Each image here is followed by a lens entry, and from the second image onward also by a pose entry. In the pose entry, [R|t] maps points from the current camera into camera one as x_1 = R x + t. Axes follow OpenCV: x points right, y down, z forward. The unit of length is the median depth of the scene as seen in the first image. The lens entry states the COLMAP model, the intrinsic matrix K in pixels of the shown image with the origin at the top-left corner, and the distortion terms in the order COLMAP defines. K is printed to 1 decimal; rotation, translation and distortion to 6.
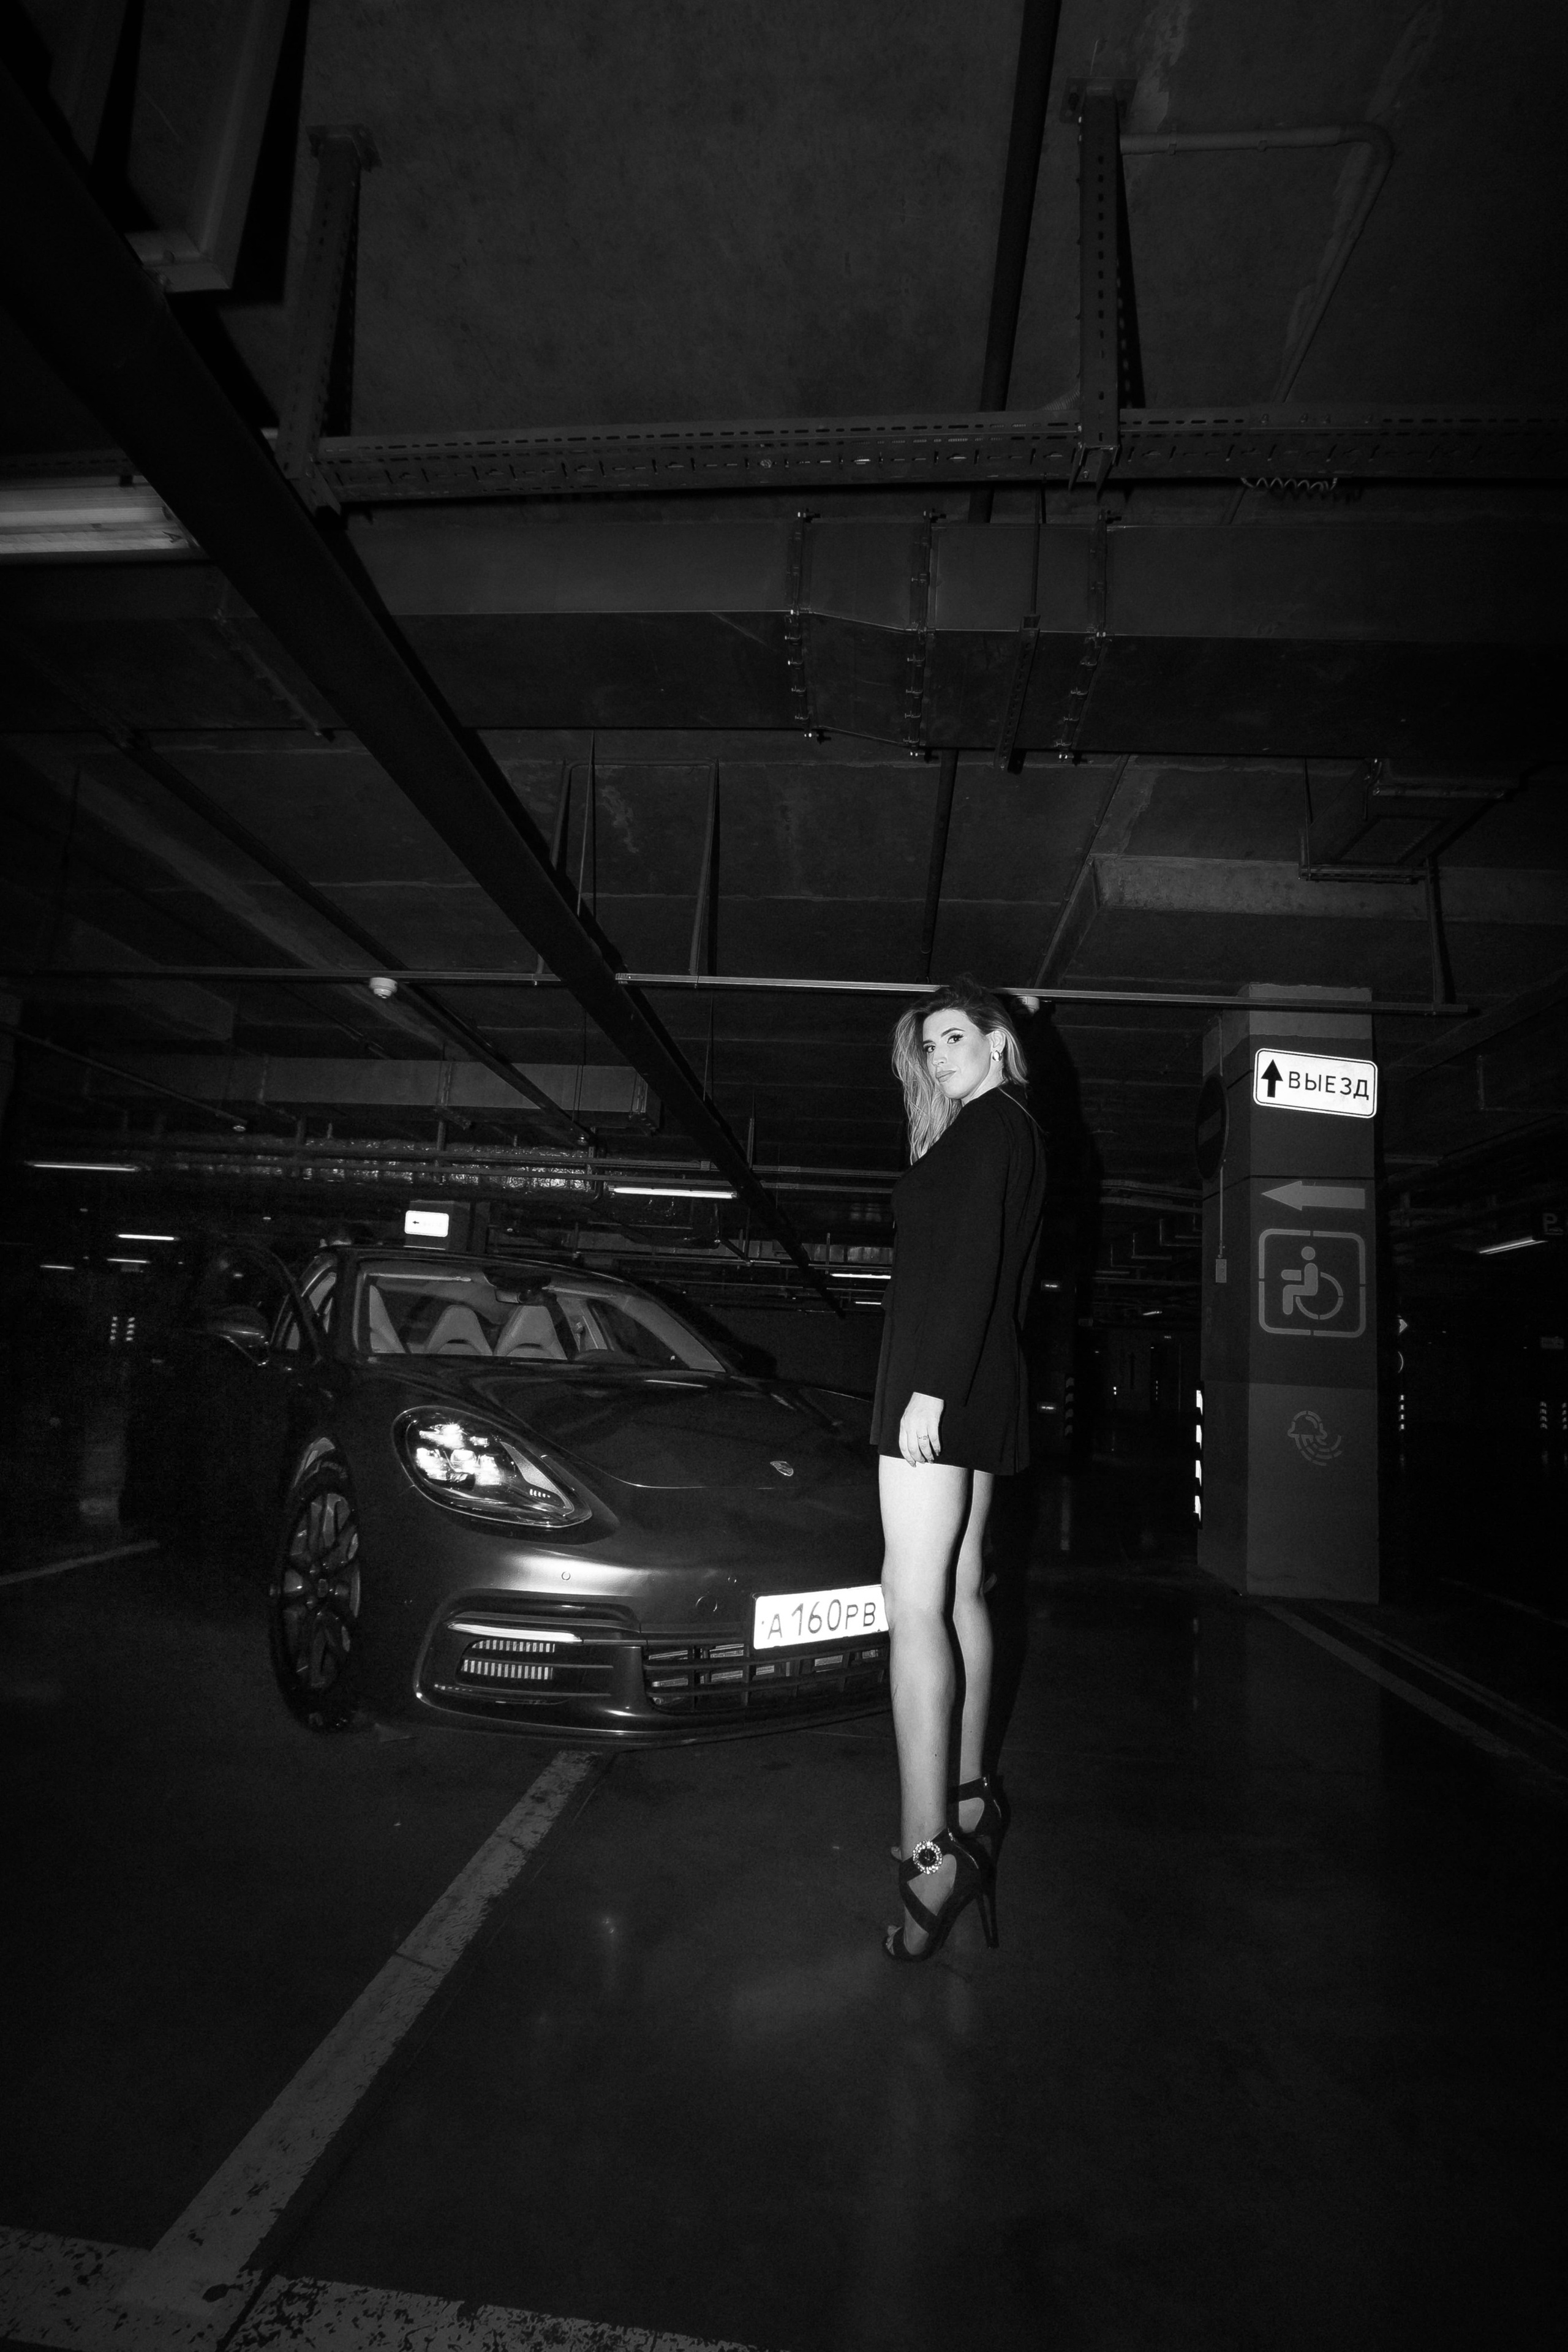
lens RADIAL K [[1052.6, 0, 794.5], [0, 1052.6, 1193.4], [0, 0, 1]] dist [-0.040356, 0.006956]
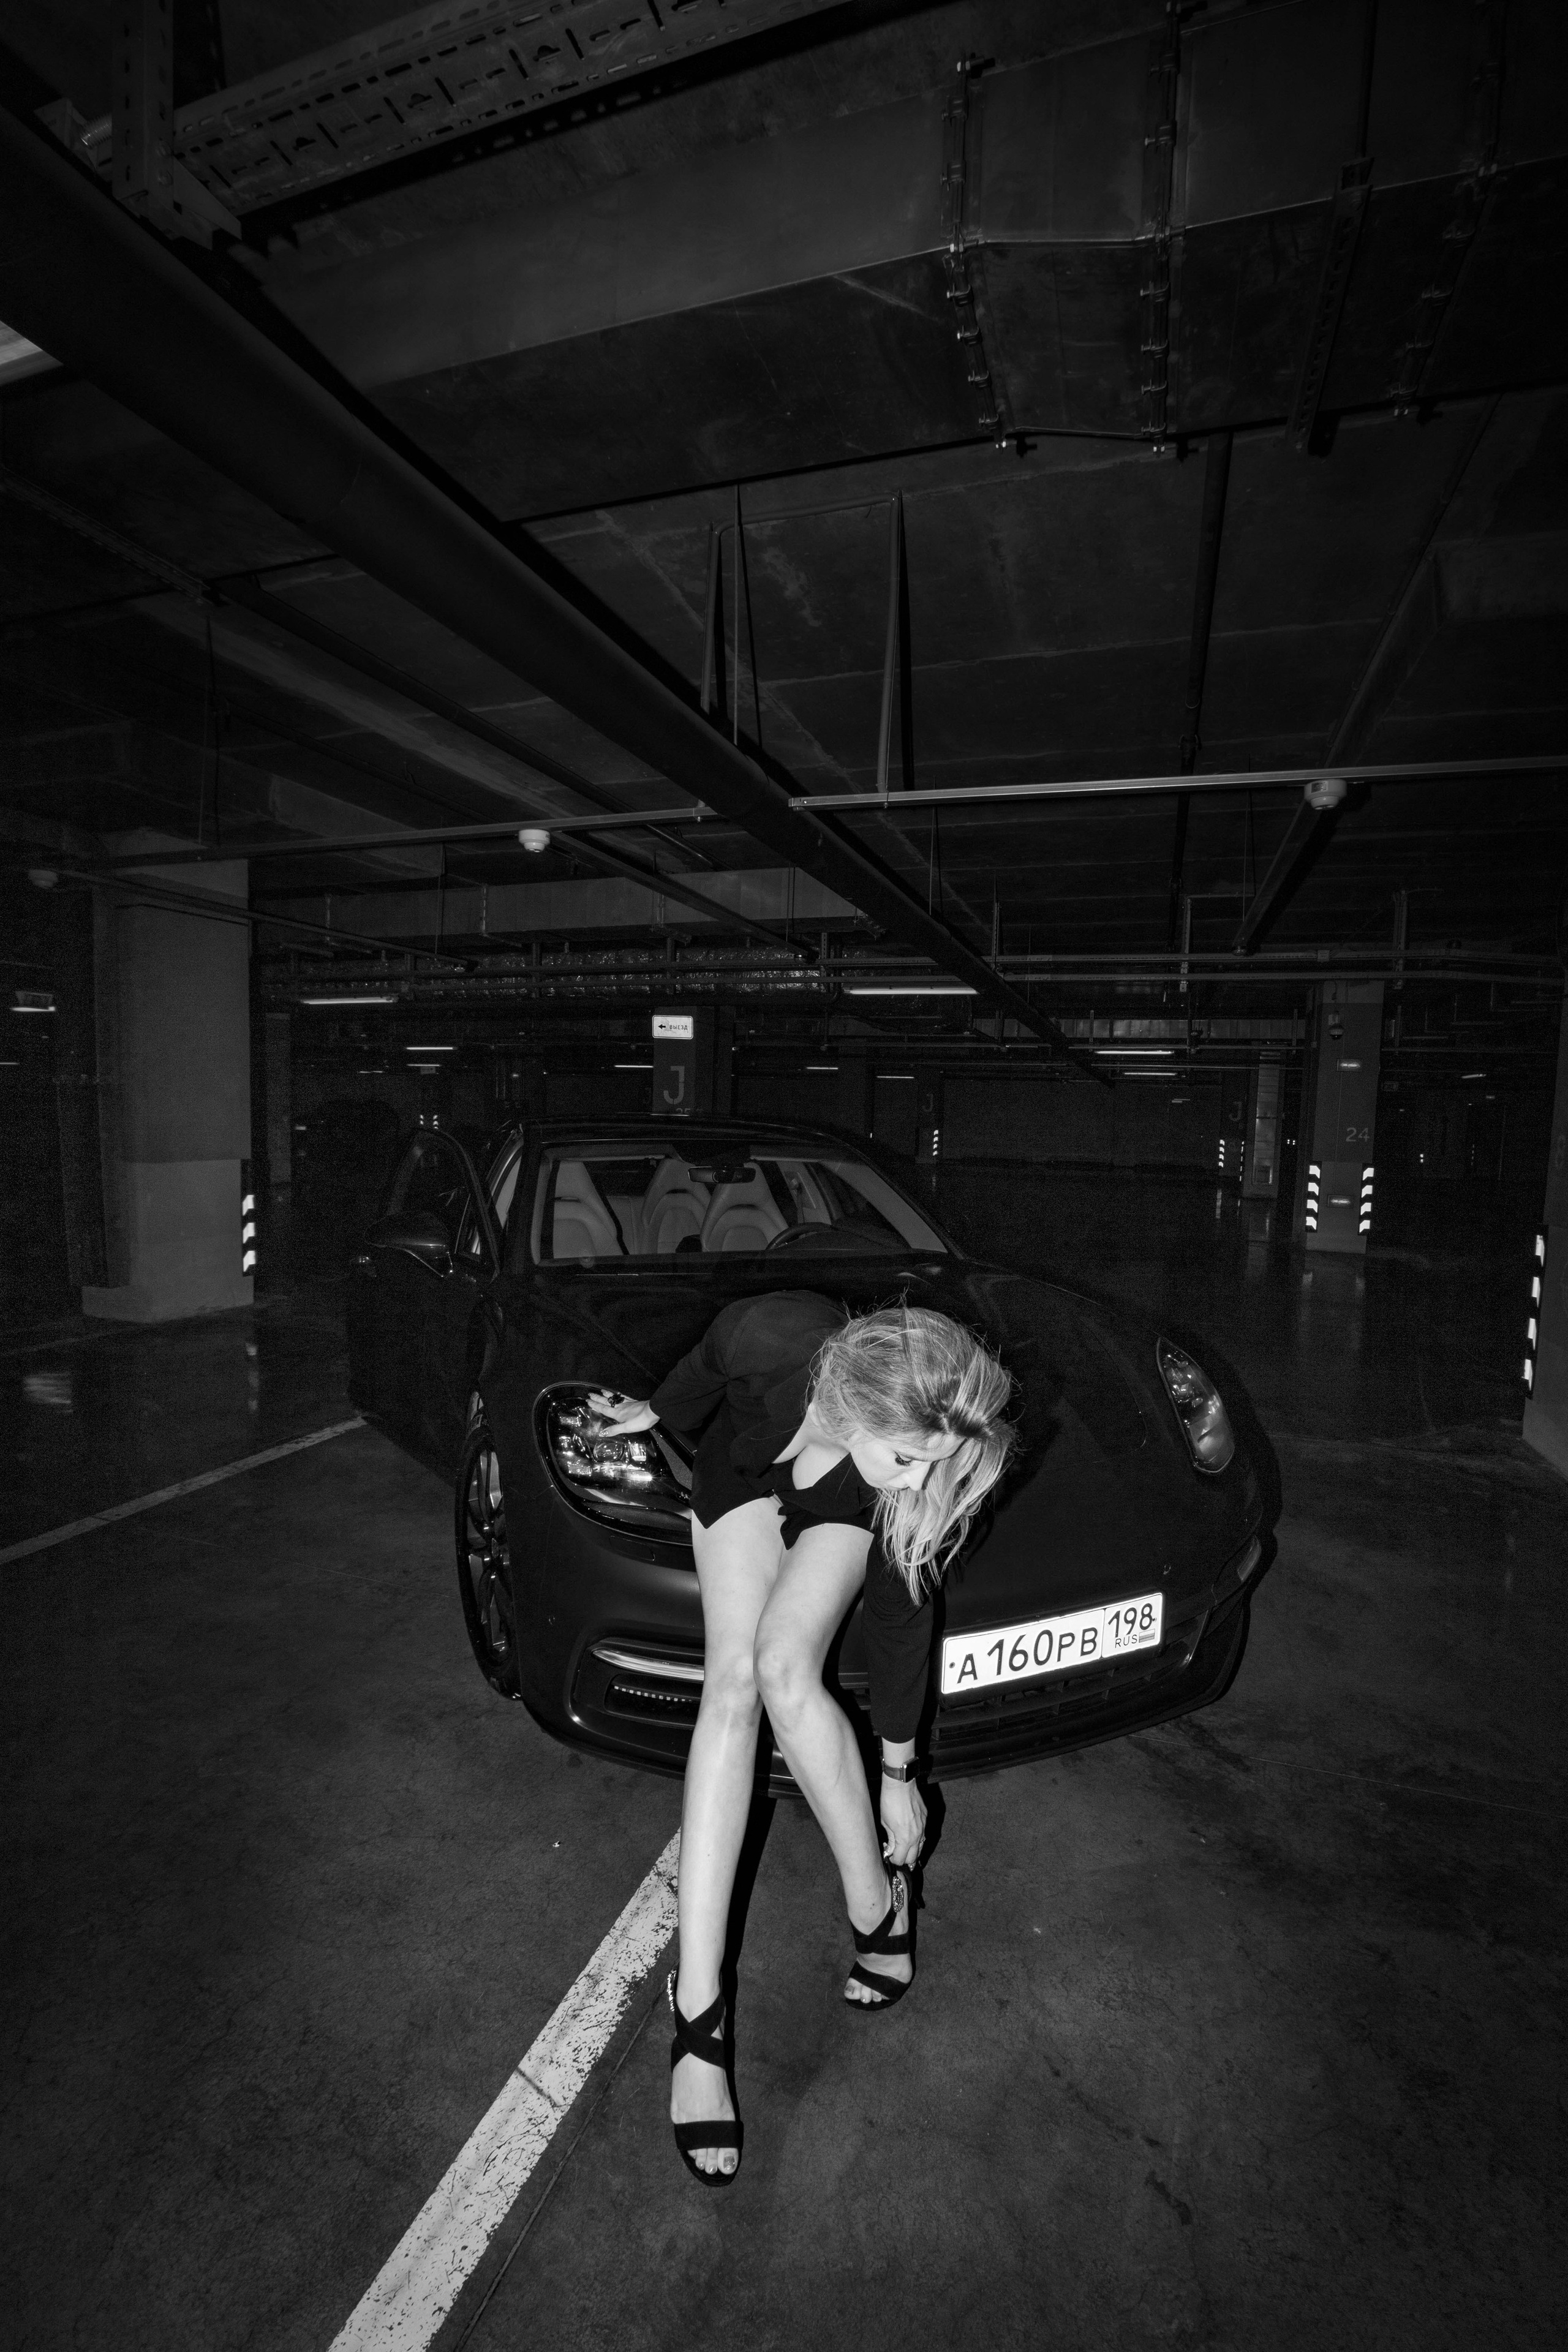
lens RADIAL K [[1052.6, 0, 793.8], [0, 1052.6, 1191.5], [0, 0, 1]] dist [-0.040356, 0.006956]
pose [[0.968494, -0.011068, -0.248791, 0.035194], [0.064914, 0.975696, 0.209291, -0.082320], [0.240428, -0.218847, 0.945674, 0.162165]]
